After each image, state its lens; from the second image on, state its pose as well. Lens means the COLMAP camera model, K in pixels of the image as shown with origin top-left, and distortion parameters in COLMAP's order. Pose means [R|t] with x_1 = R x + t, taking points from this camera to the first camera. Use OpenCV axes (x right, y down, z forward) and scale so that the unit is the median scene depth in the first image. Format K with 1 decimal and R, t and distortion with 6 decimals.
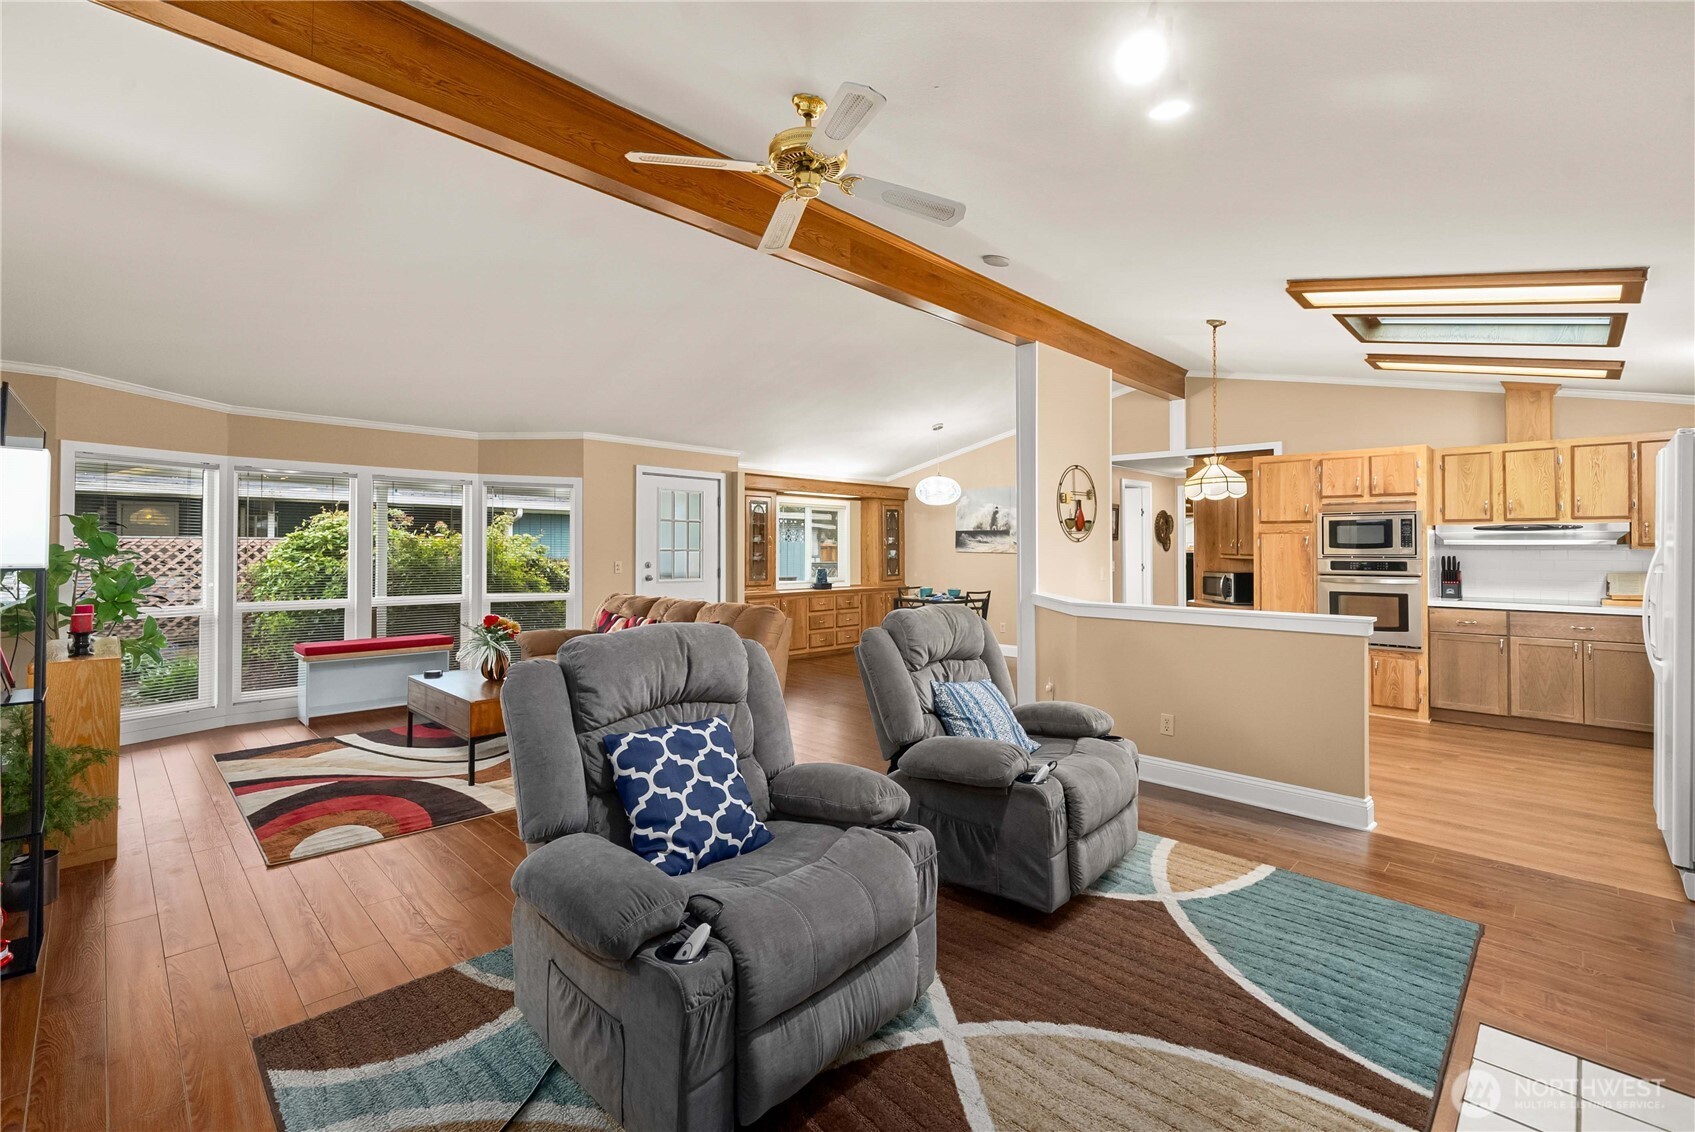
lens RADIAL K [[747.7, 0, 847.7], [0, 747.7, 539.3], [0, 0, 1]] dist [0.002690, -0.000403]
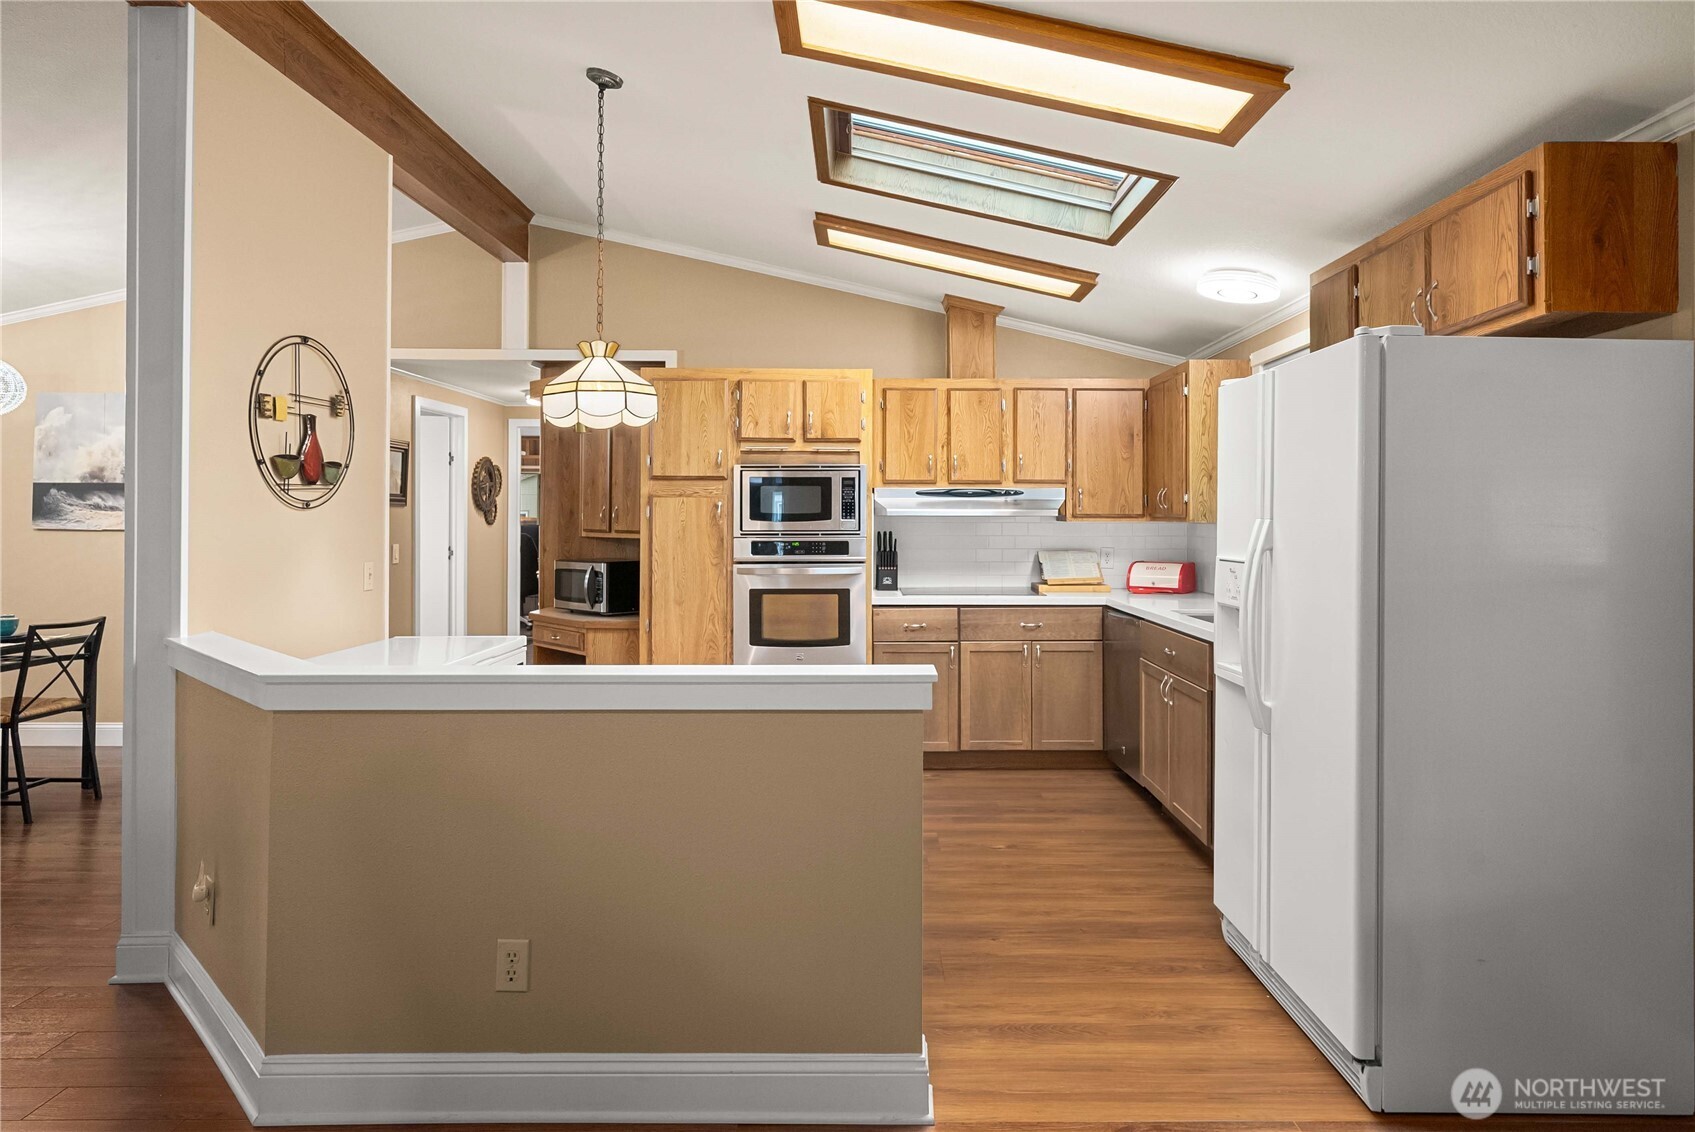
lens RADIAL K [[988.2, 0, 881.9], [0, 988.2, 502.0], [0, 0, 1]] dist [-0.000110, 0.000274]
pose [[0.704521, 0.010486, 0.709606, 0.129403], [-0.007521, 0.999945, -0.007309, 0.001236], [-0.709644, -0.000187, 0.704561, 0.334880]]
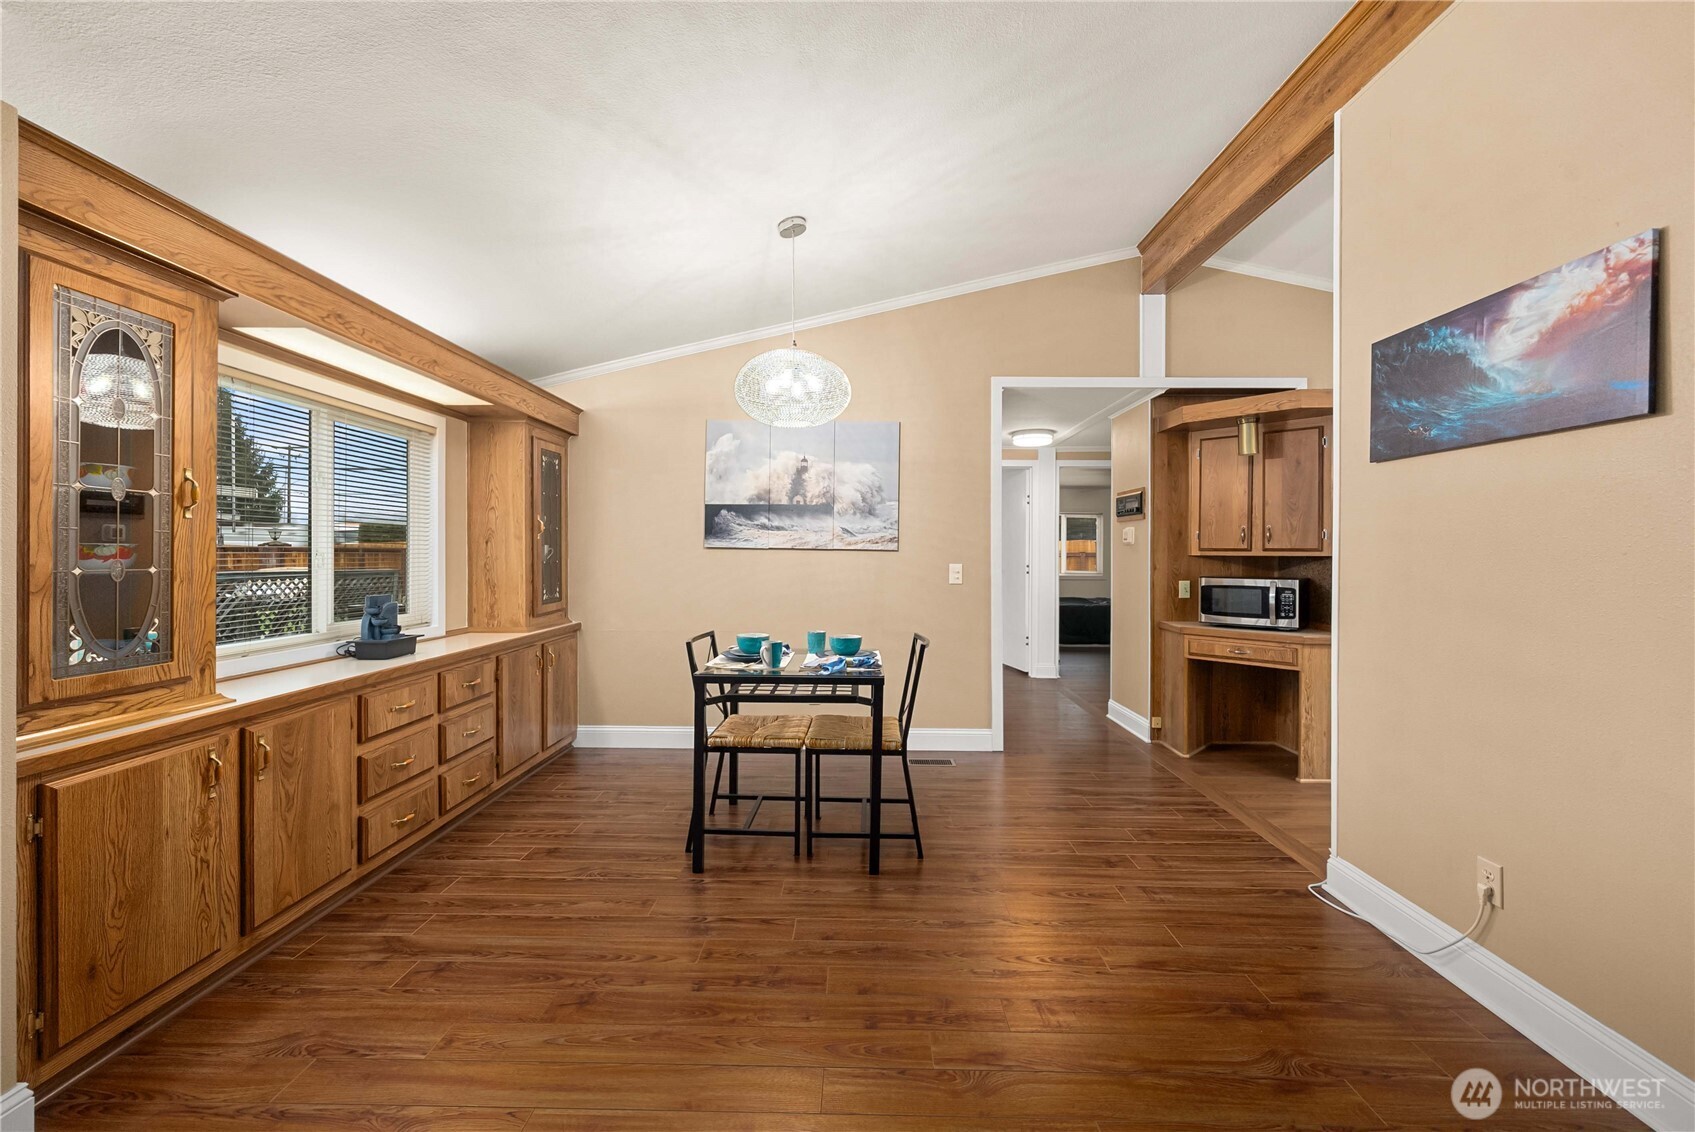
lens RADIAL K [[658.9, 0, 846.7], [0, 658.9, 552.6], [0, 0, 1]] dist [-0.001328, -0.000148]
pose [[0.722255, 0.000191, 0.691627, -0.135784], [-0.008124, 0.999933, 0.008208, 0.025051], [-0.691579, -0.011547, 0.722208, 0.990866]]
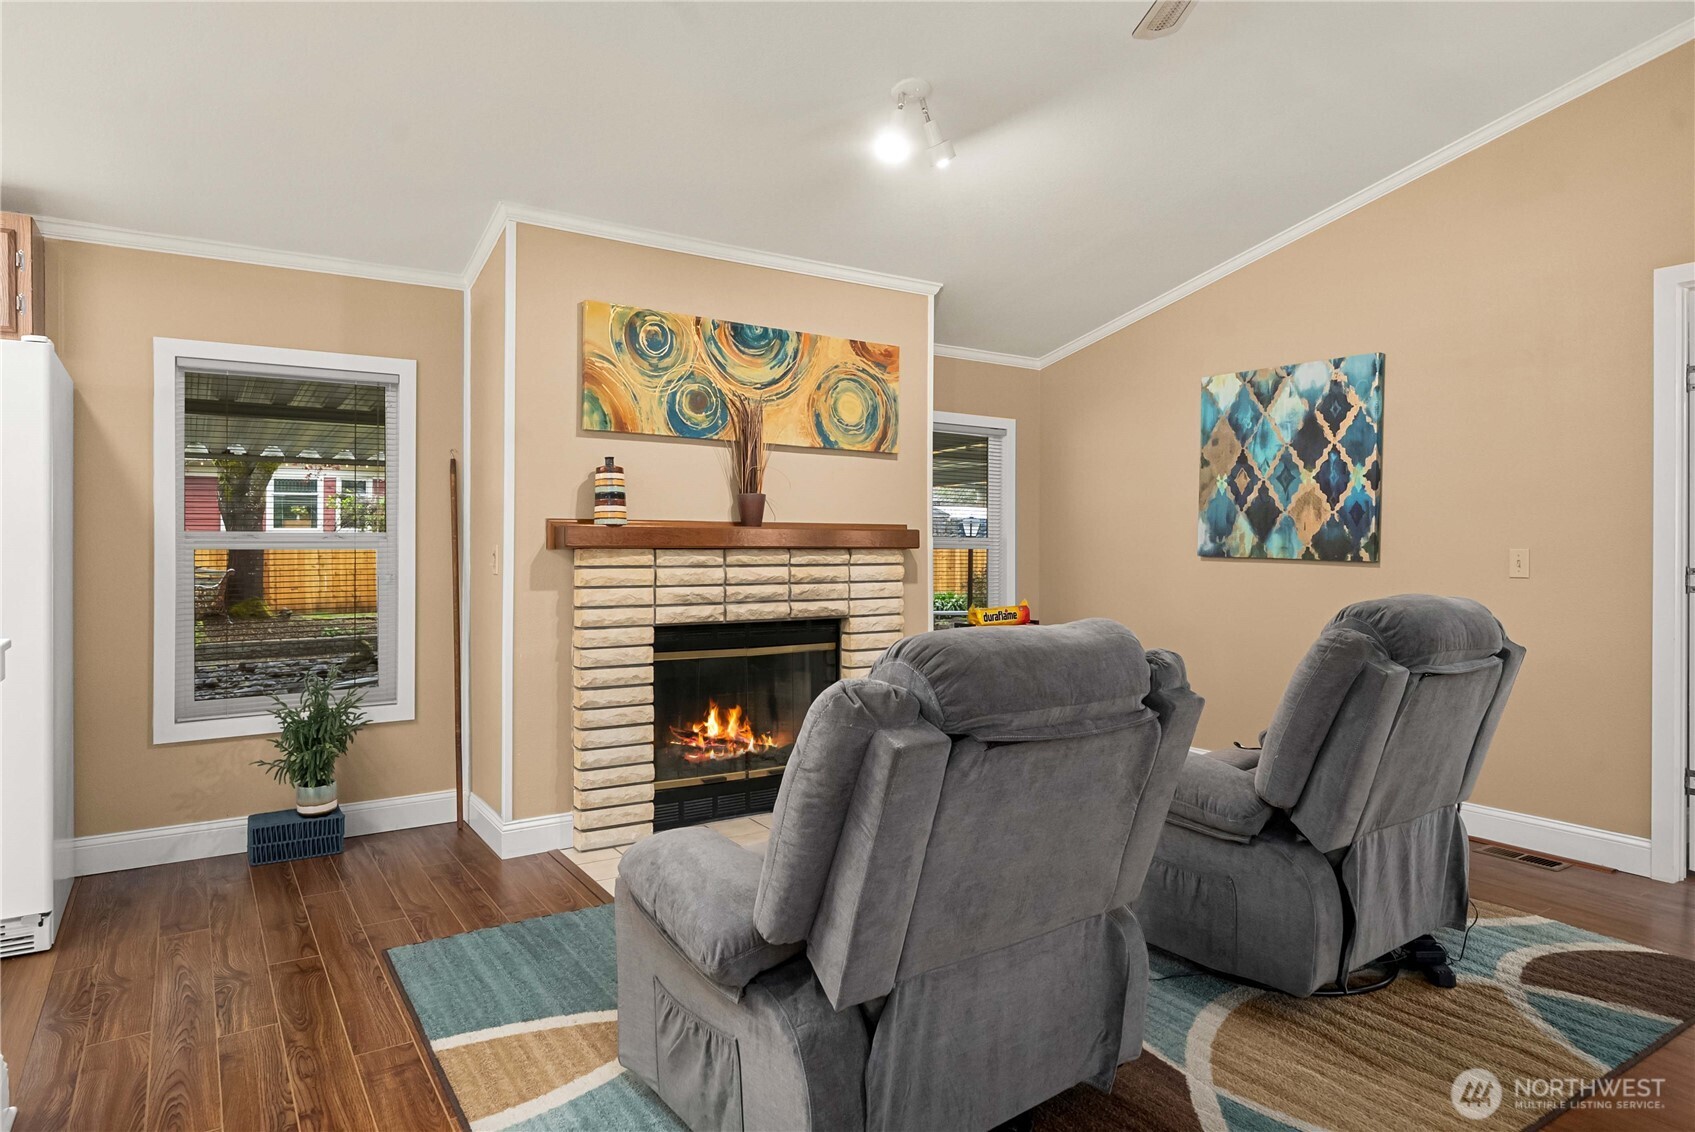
lens RADIAL K [[1006.7, 0, 849.7], [0, 1006.7, 540.9], [0, 0, 1]] dist [-0.000344, -0.000003]
pose [[-0.979143, -0.007594, 0.203029, 0.051104], [-0.009638, 0.999912, -0.009083, 0.028603], [-0.202943, -0.010850, -0.979131, 0.856597]]
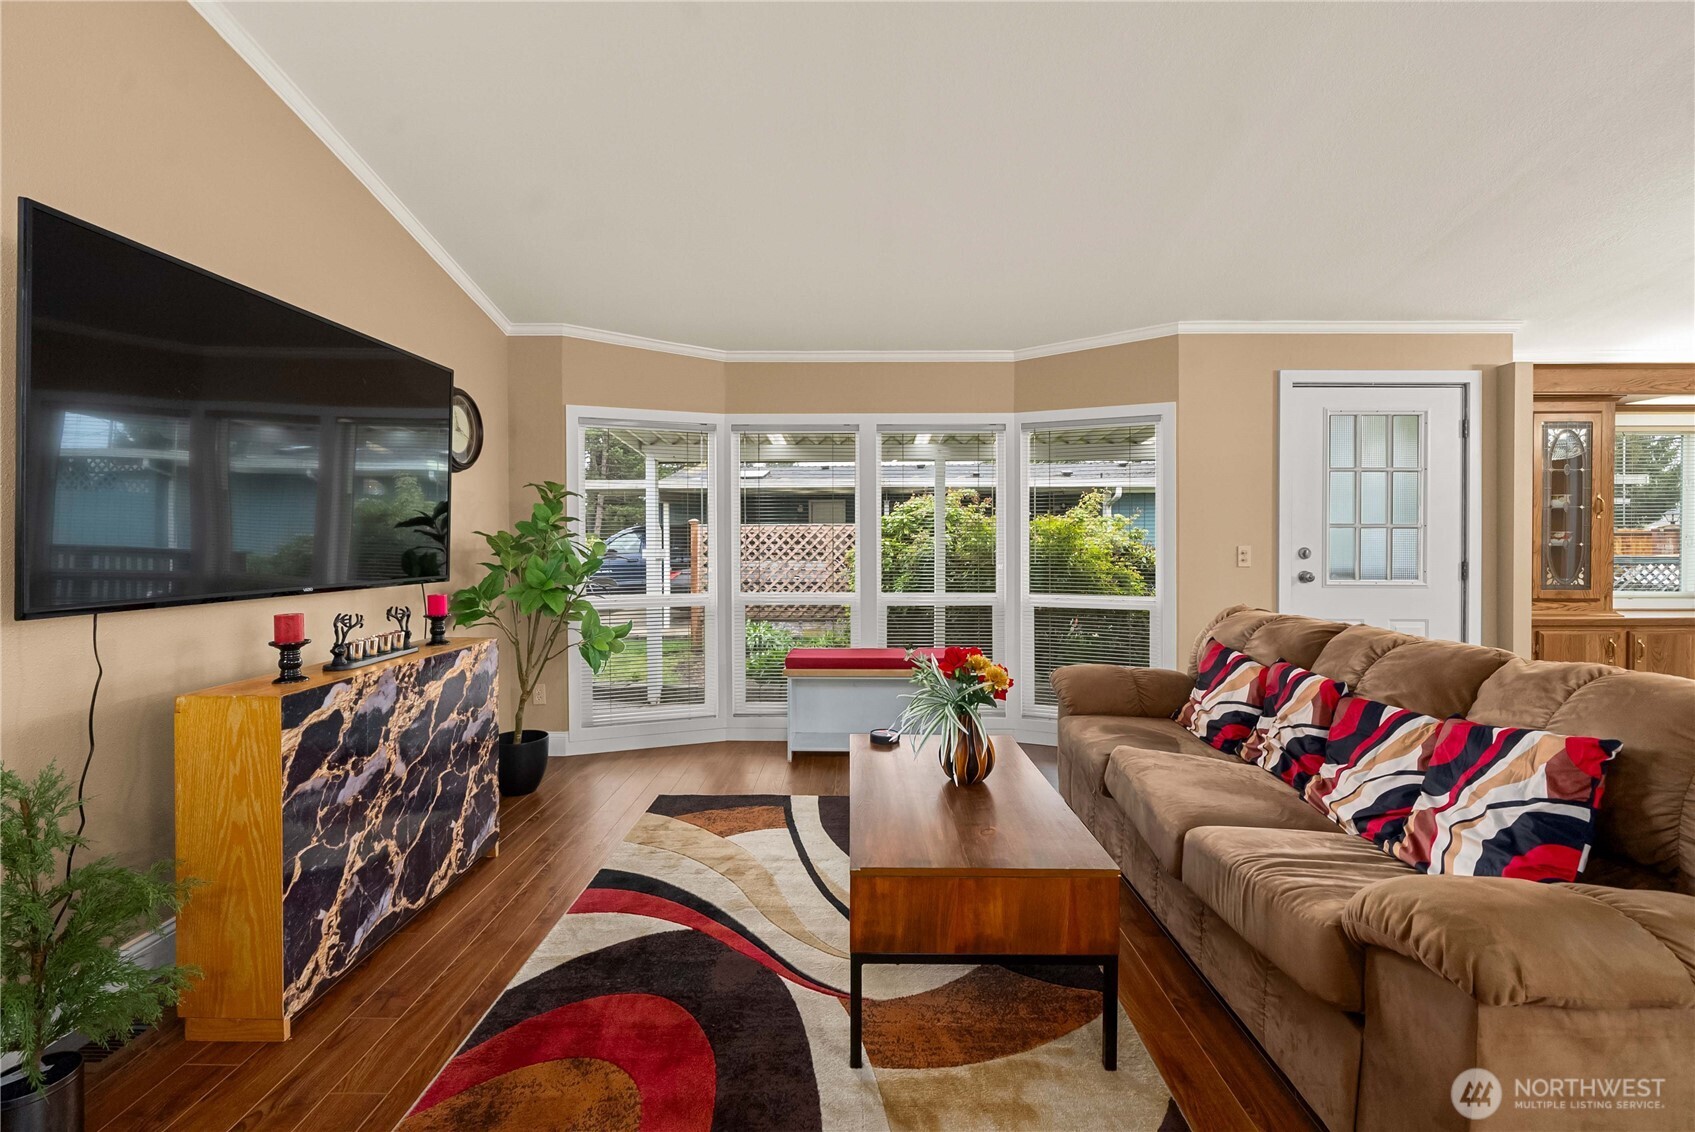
lens RADIAL K [[727.1, 0, 842.9], [0, 727.1, 550.5], [0, 0, 1]] dist [-0.001270, 0.000142]
pose [[0.691437, 0.005425, -0.722417, -0.143289], [0.012702, 0.999726, 0.019665, 0.021661], [0.722325, -0.022773, 0.691178, 0.478755]]
